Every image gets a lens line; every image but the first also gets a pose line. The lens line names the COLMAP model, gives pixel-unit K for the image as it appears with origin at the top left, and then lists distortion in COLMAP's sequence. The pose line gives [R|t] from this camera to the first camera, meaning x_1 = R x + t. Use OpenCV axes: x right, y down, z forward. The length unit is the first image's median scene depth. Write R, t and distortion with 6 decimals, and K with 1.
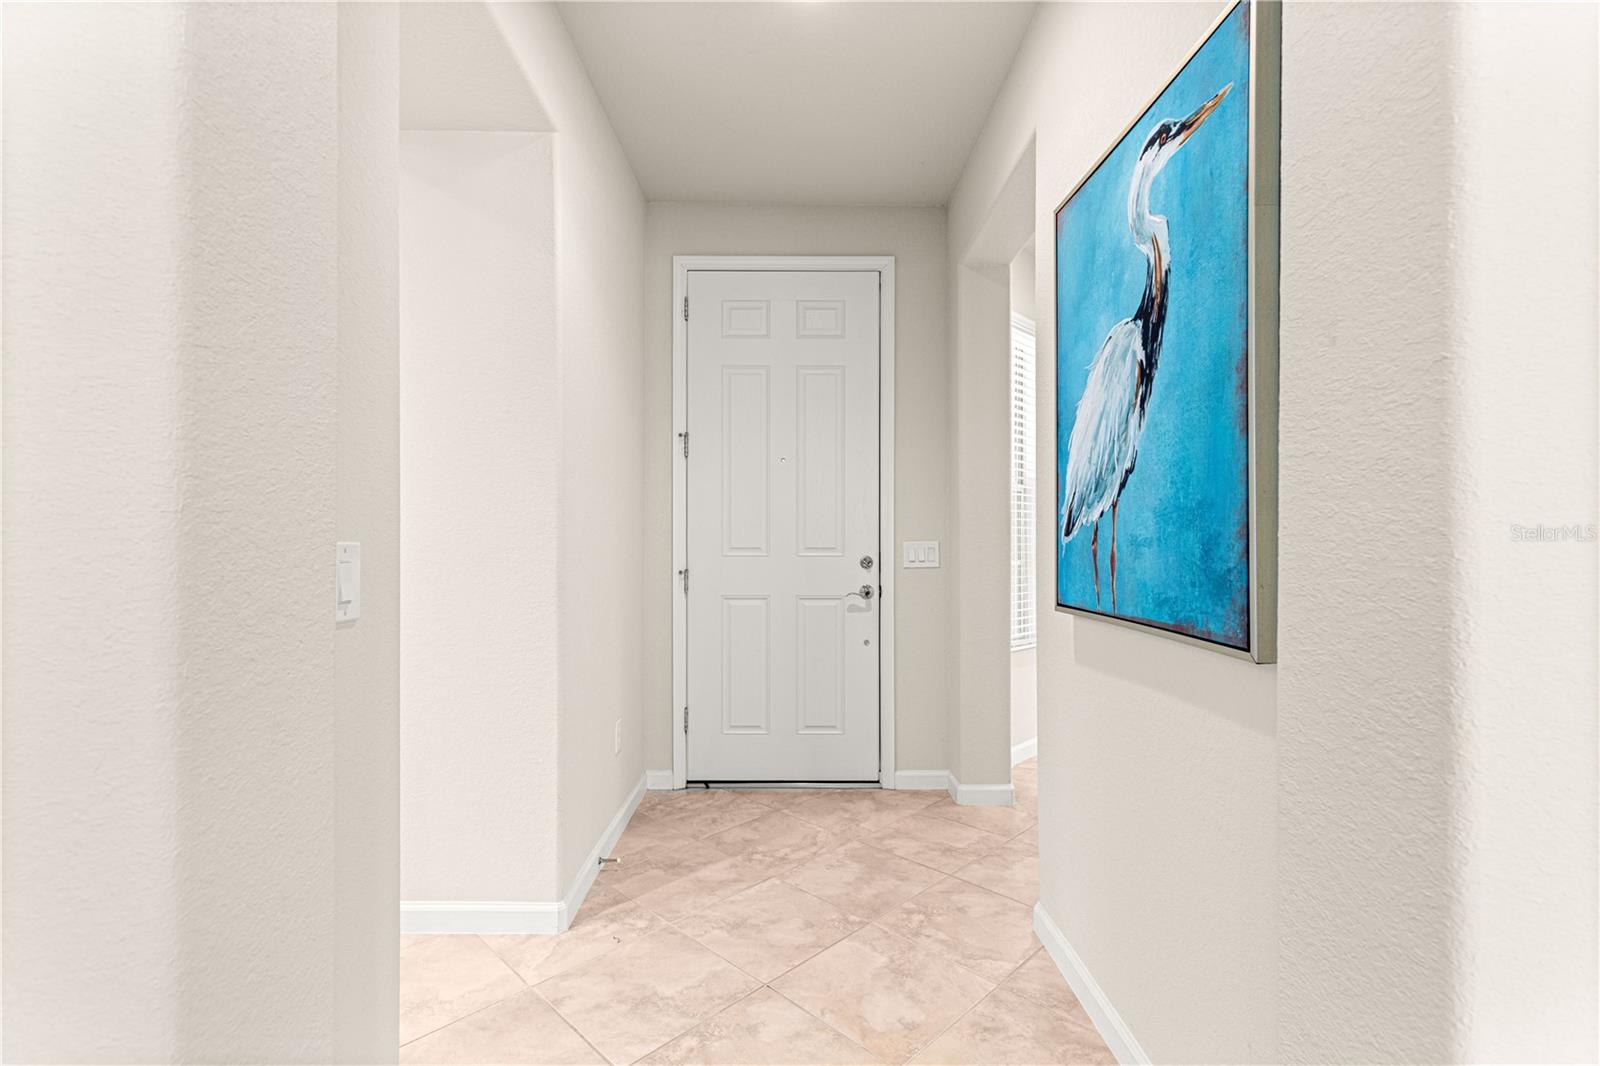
lens RADIAL K [[726.6, 0, 799.8], [0, 726.6, 539.8], [0, 0, 1]] dist [-0.000413, 0.000088]
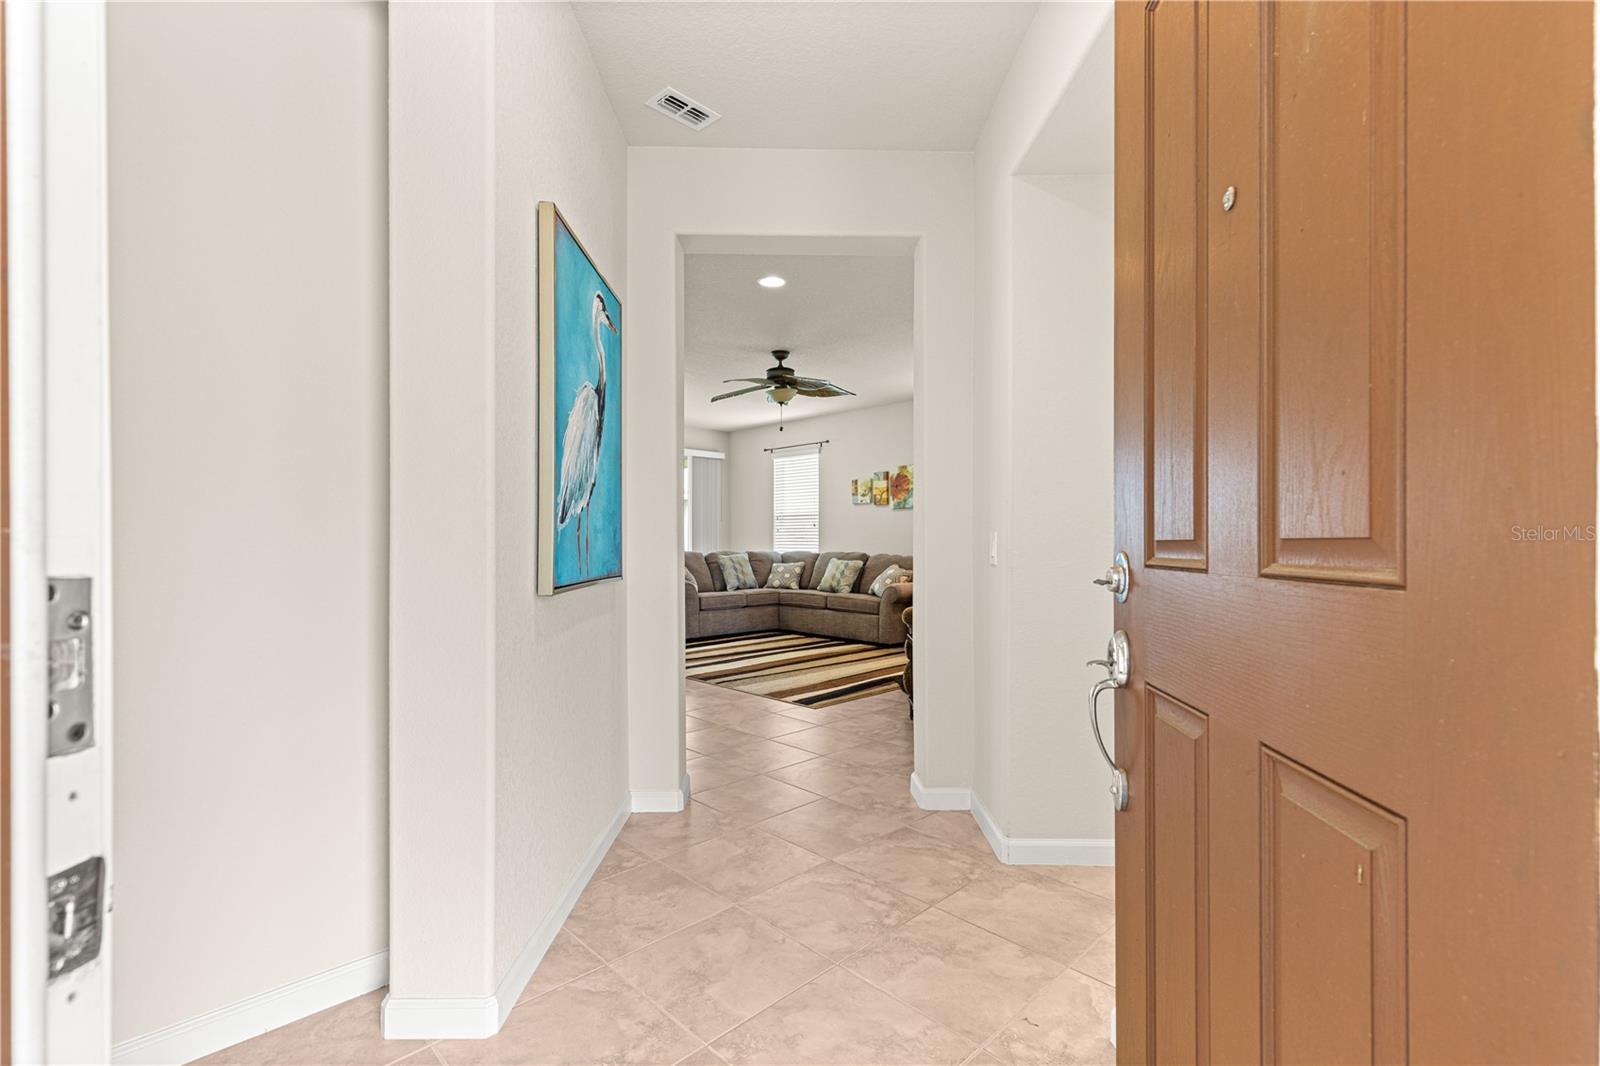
lens RADIAL K [[726.6, 0, 800.7], [0, 726.6, 536.1], [0, 0, 1]] dist [-0.000413, 0.000088]
pose [[-0.999955, -0.000069, 0.009514, -0.006178], [-0.000130, 0.999980, -0.006386, 0.021710], [-0.009513, -0.006387, -0.999934, 2.174973]]
